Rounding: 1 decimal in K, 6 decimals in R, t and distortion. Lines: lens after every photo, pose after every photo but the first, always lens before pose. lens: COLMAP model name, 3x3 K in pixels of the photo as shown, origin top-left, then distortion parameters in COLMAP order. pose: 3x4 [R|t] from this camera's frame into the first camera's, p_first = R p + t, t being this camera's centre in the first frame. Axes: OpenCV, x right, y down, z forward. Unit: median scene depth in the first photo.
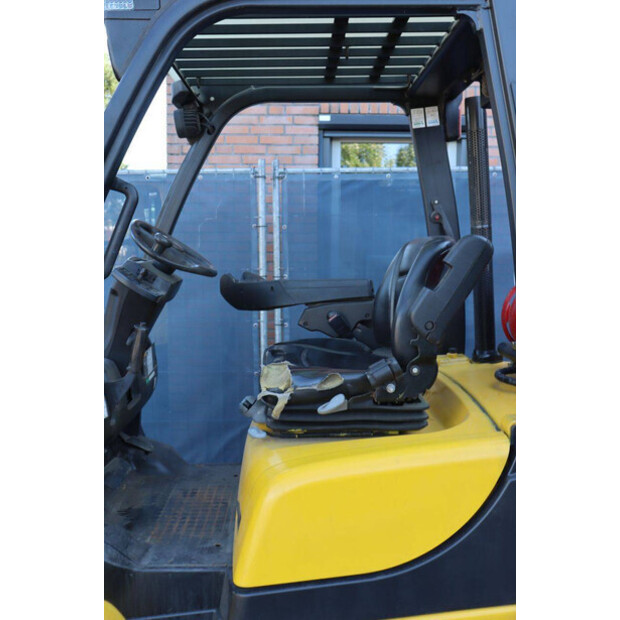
lens RADIAL K [[644.3, 0, 310.4], [0, 644.3, 305.7], [0, 0, 1]] dist [-0.045939, 0.000000]
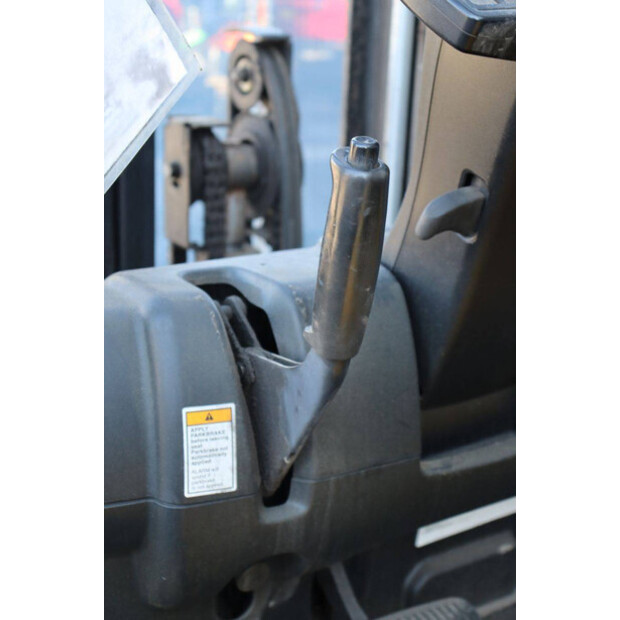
lens RADIAL K [[1022.5, 0, 310.4], [0, 1022.5, 311.1], [0, 0, 1]] dist [0.156418, 0.000000]
pose [[0.544073, 0.258282, -0.798295, 0.011188], [-0.116290, 0.965471, 0.233114, 0.002332], [0.830940, -0.033997, 0.555322, 0.617814]]
